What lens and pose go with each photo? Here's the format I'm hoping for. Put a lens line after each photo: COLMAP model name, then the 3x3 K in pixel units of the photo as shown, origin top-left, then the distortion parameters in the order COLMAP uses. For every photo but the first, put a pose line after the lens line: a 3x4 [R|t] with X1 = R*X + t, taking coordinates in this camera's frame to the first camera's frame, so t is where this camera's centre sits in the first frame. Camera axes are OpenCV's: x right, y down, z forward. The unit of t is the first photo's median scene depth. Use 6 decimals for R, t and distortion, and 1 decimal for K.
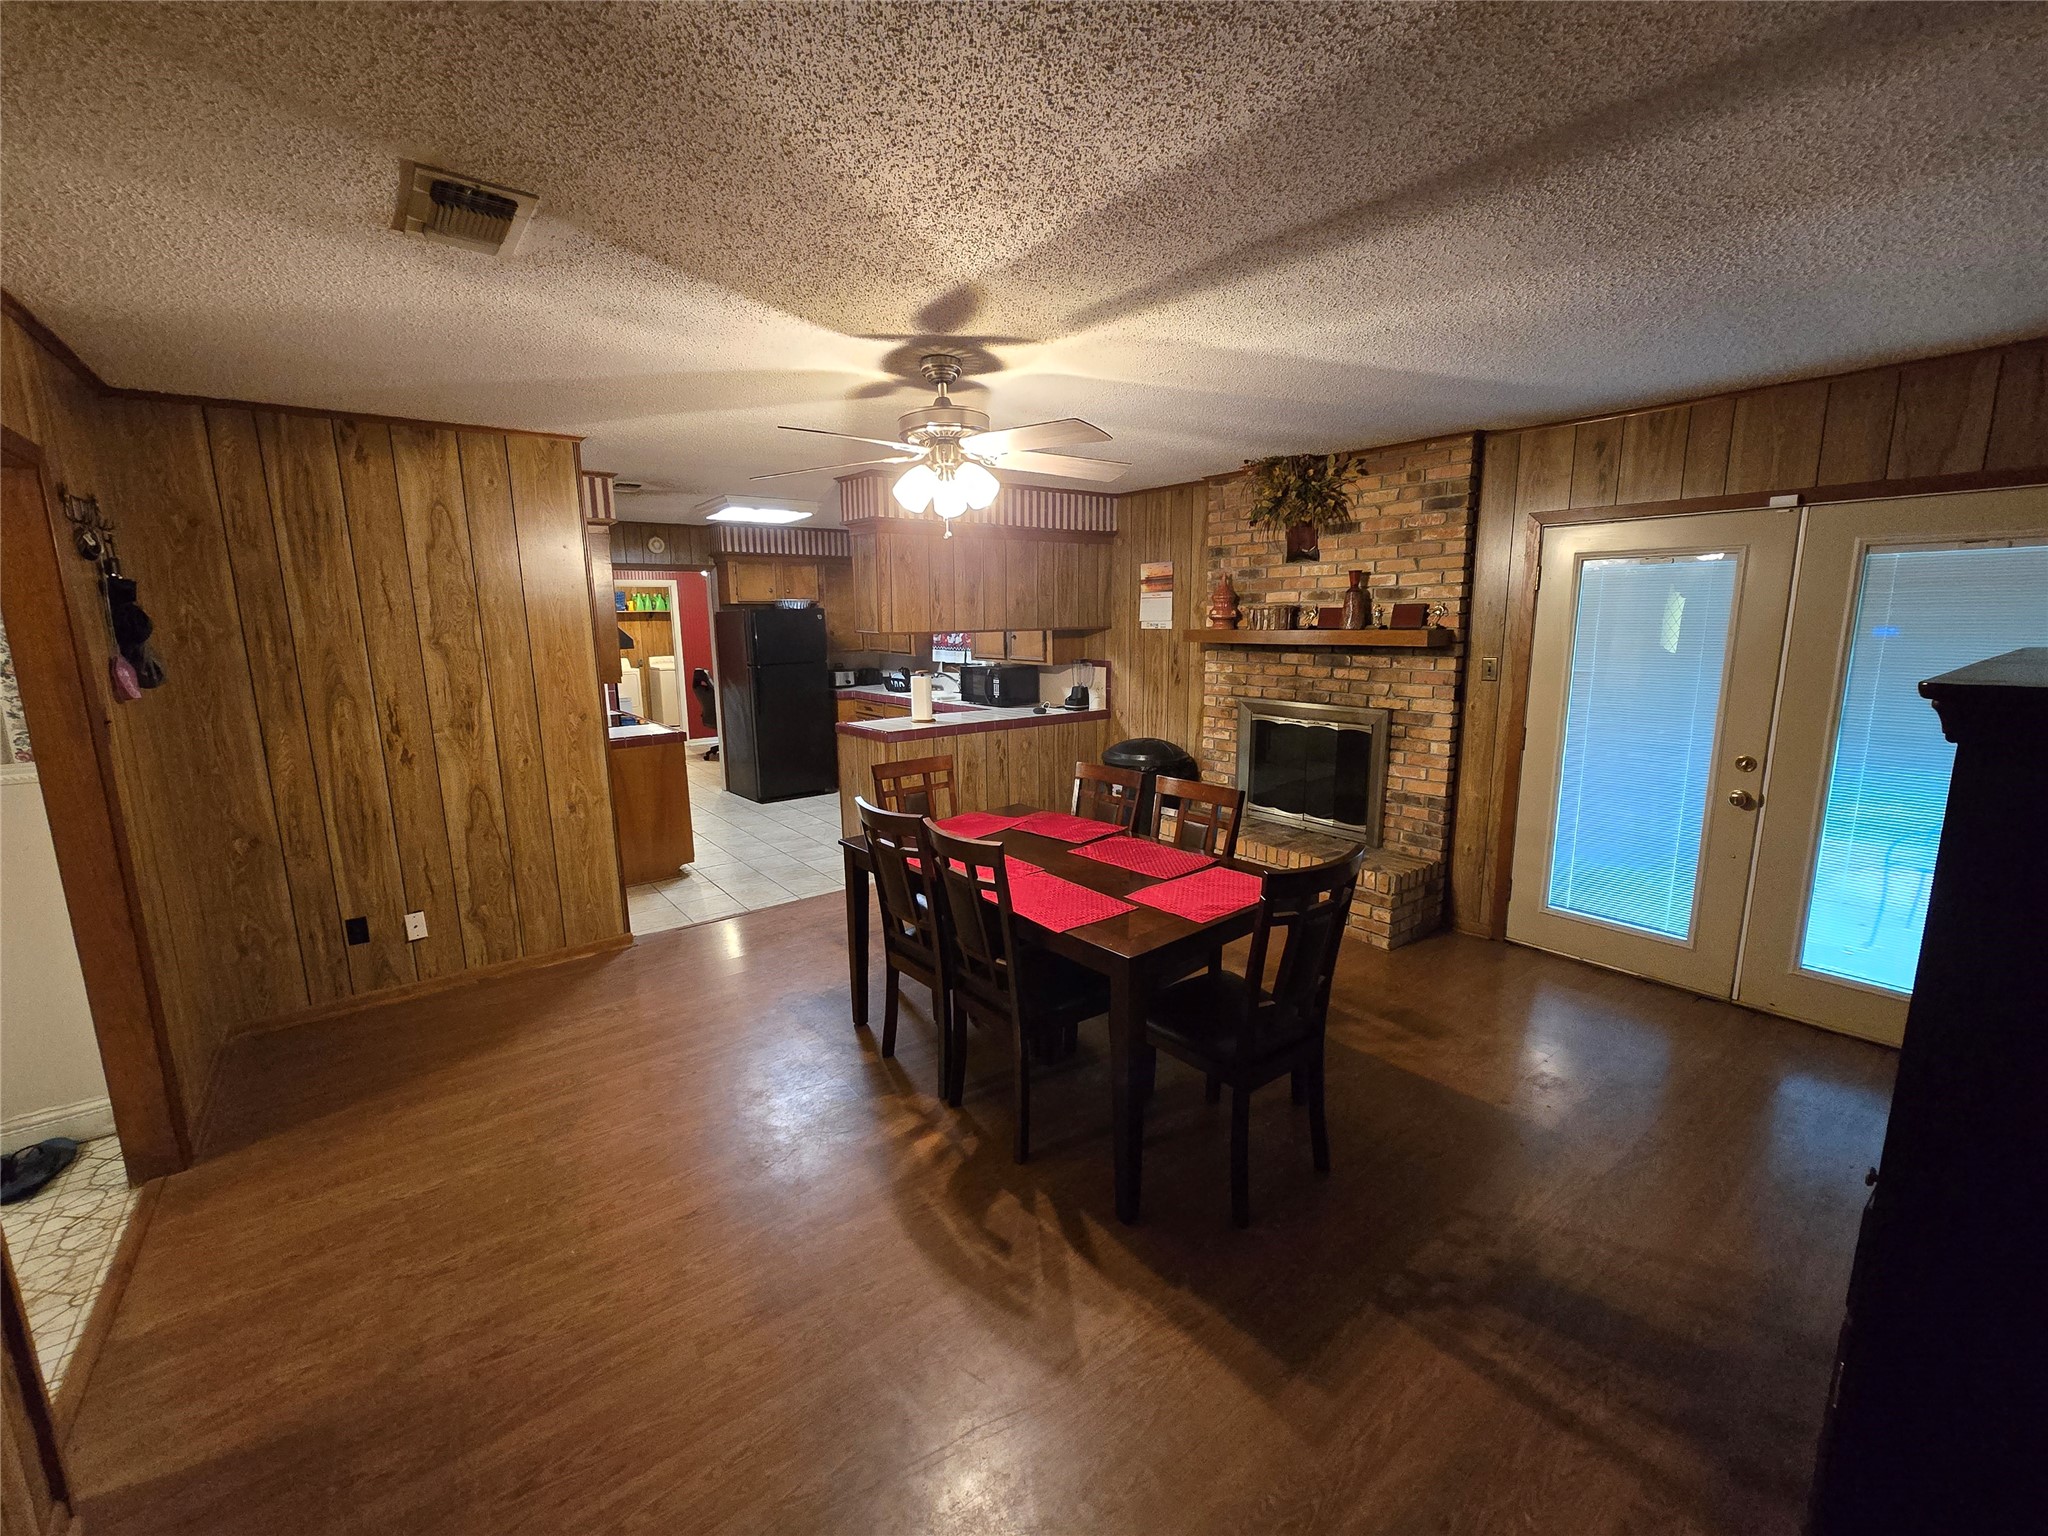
lens RADIAL K [[839.8, 0, 1021.5], [0, 839.8, 761.4], [0, 0, 1]] dist [-0.000418, 0.000803]
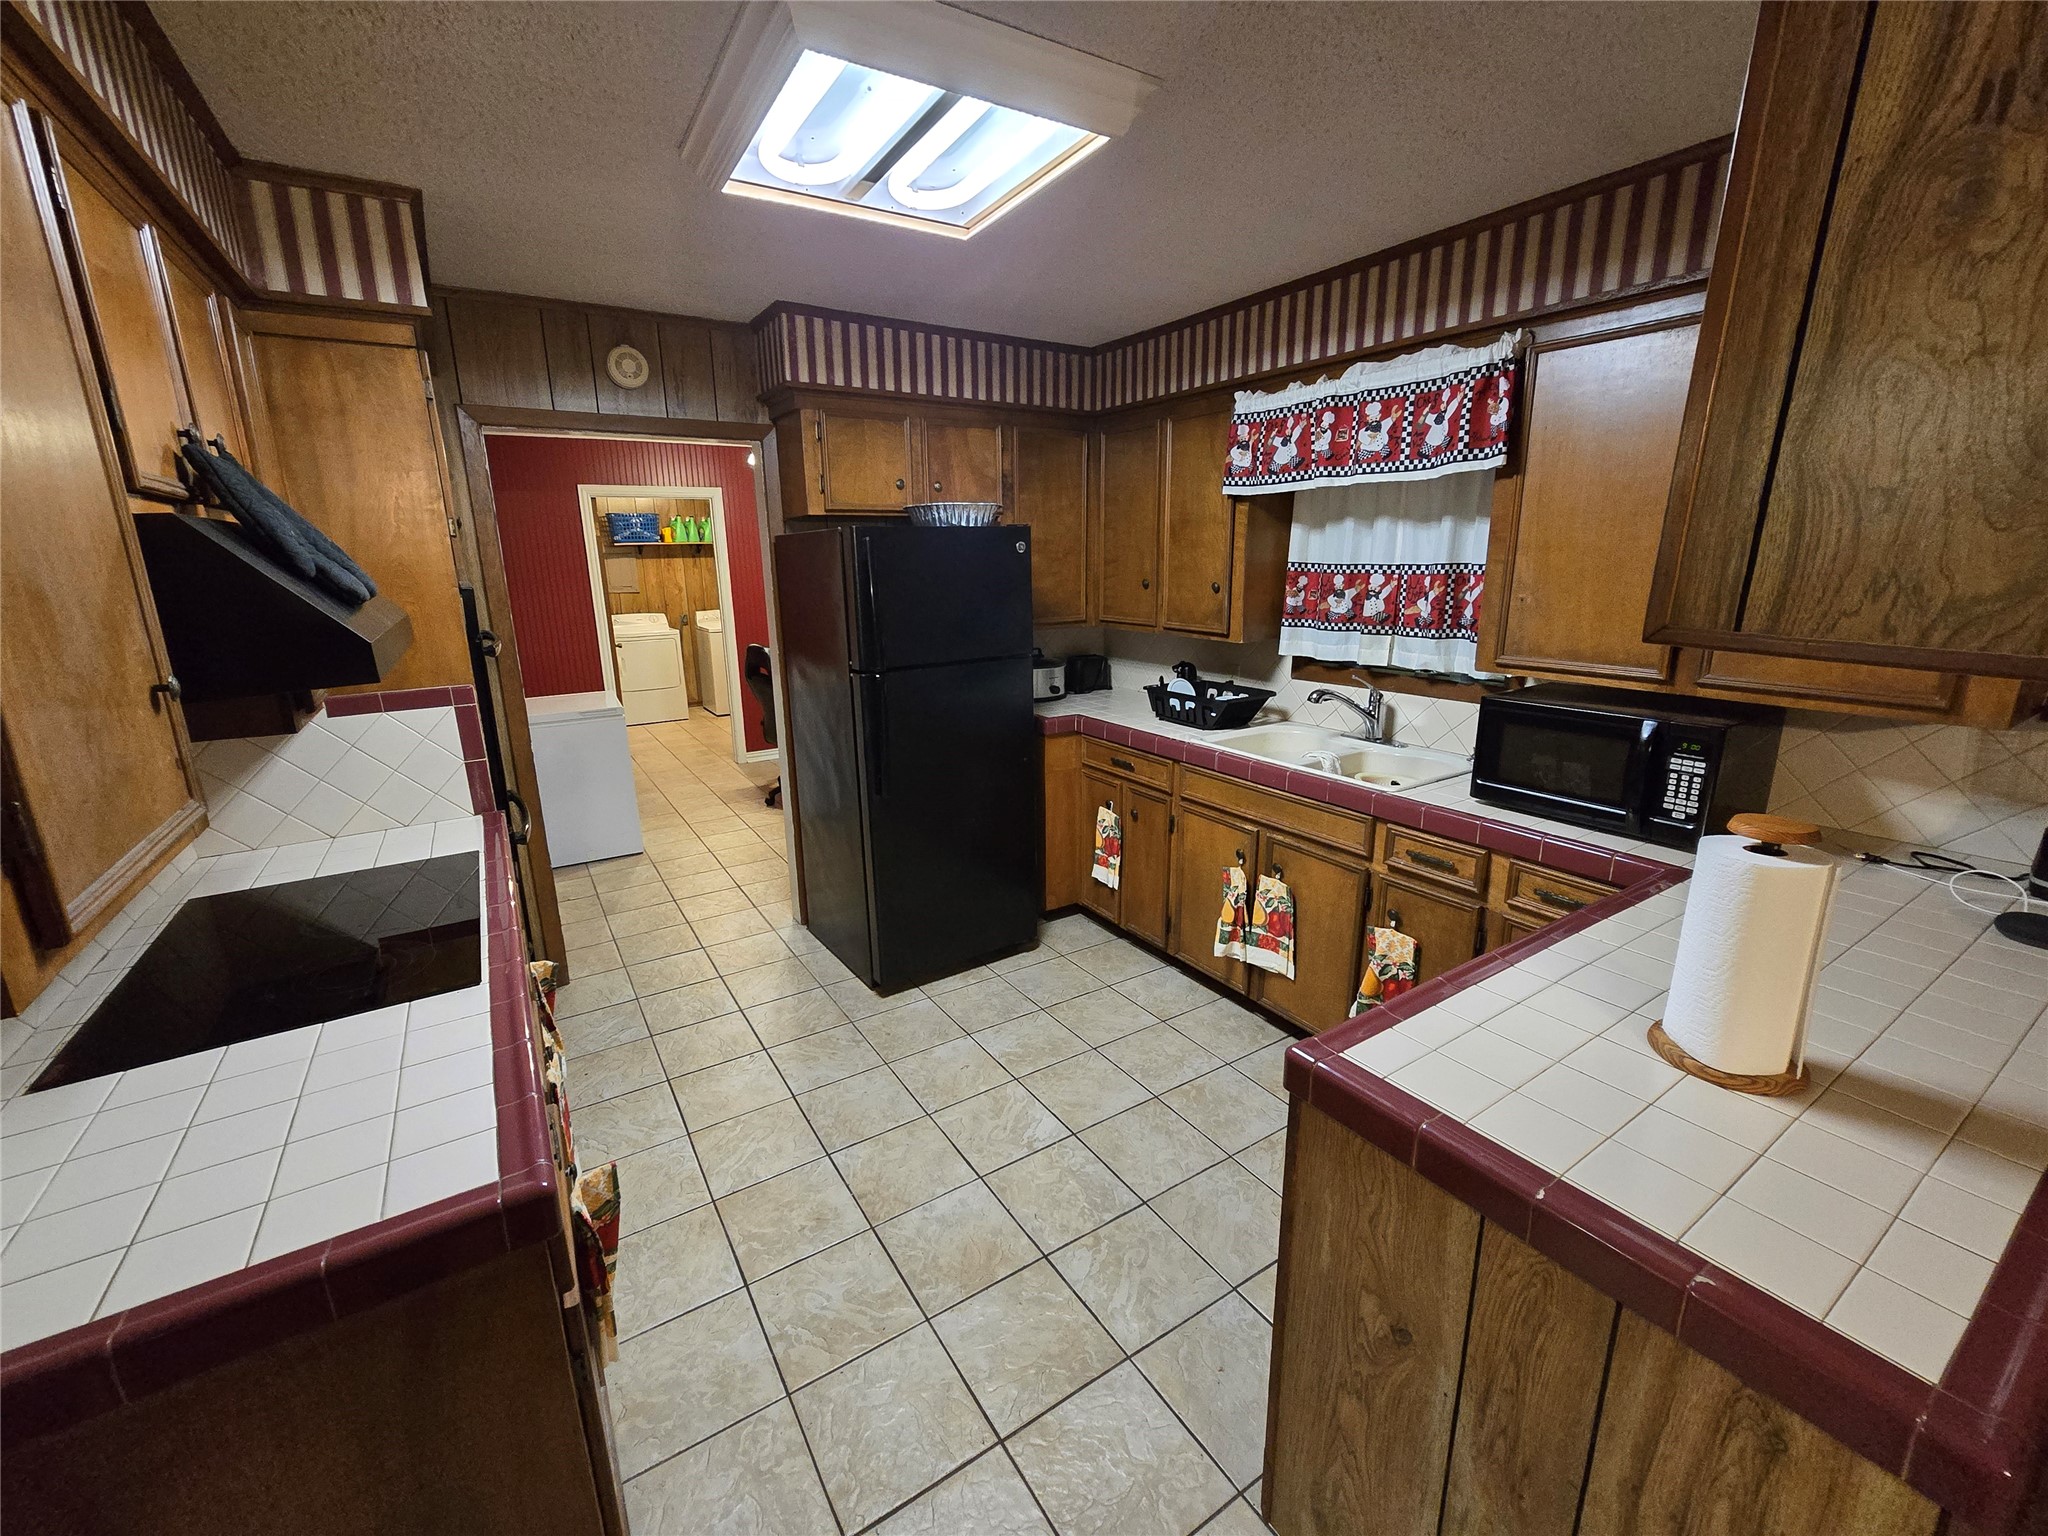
lens RADIAL K [[839.8, 0, 1021.5], [0, 839.8, 761.4], [0, 0, 1]] dist [-0.000418, 0.000803]
pose [[0.995663, 0.021140, -0.090605, -0.322047], [-0.014499, 0.997201, 0.073343, -0.157666], [0.091902, -0.071712, 0.993183, 0.943595]]
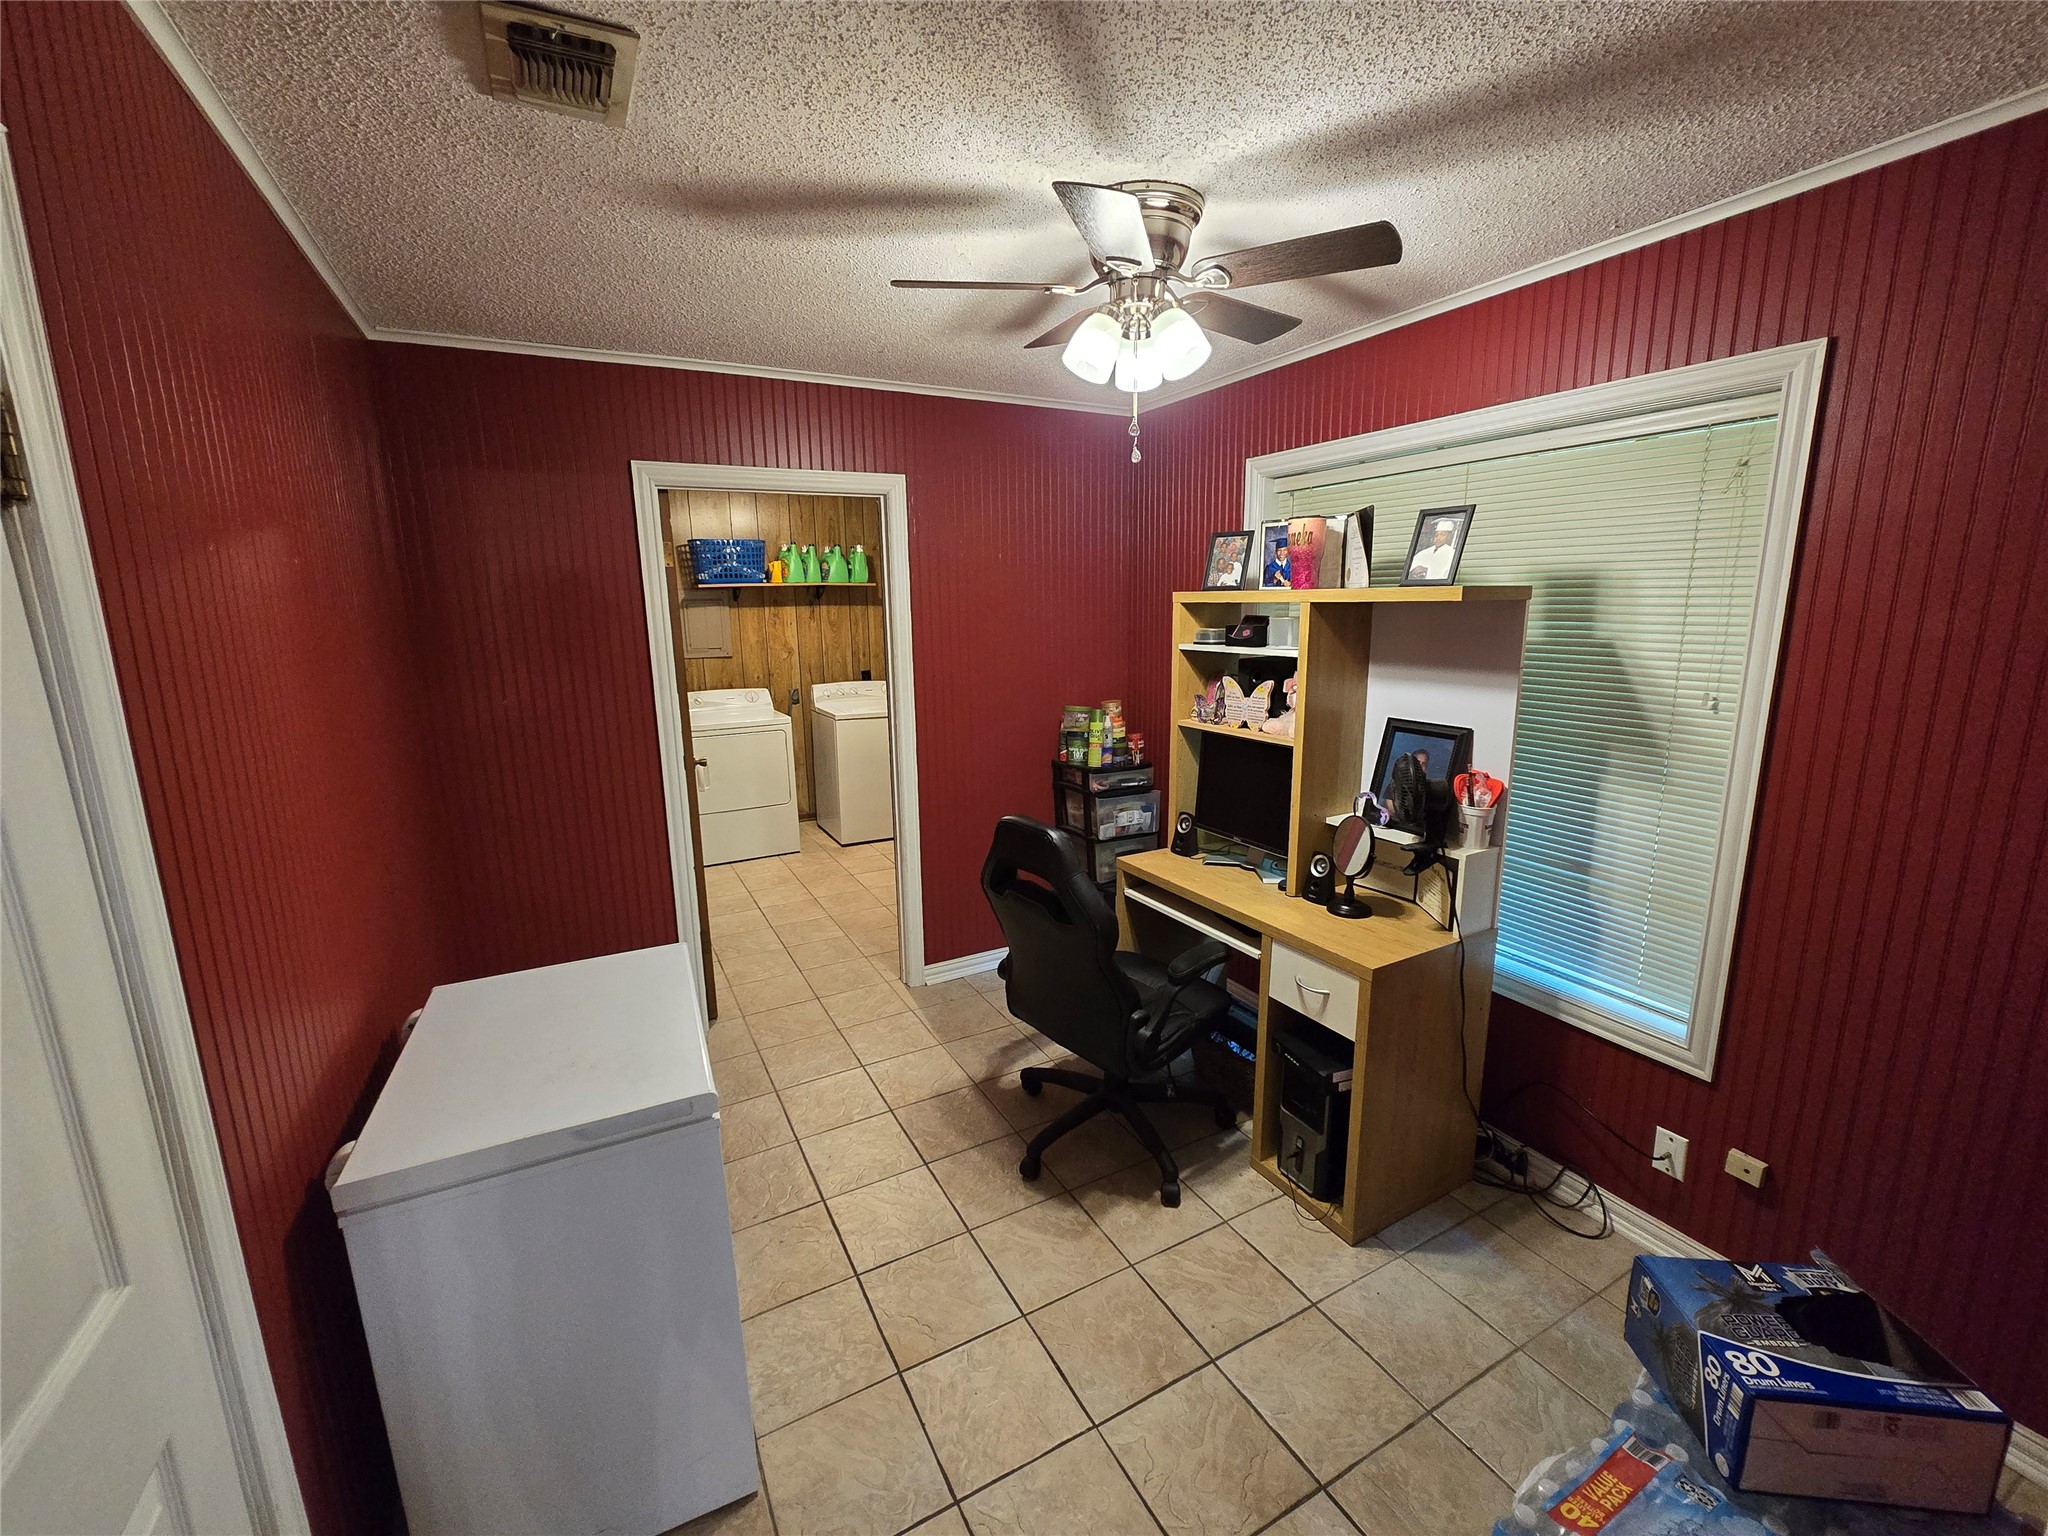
lens RADIAL K [[839.8, 0, 1021.5], [0, 839.8, 761.4], [0, 0, 1]] dist [-0.000418, 0.000803]
pose [[0.985817, 0.028742, -0.165343, -0.714757], [-0.025198, 0.999406, 0.023489, -0.269978], [0.165920, -0.018990, 0.985956, 1.592558]]
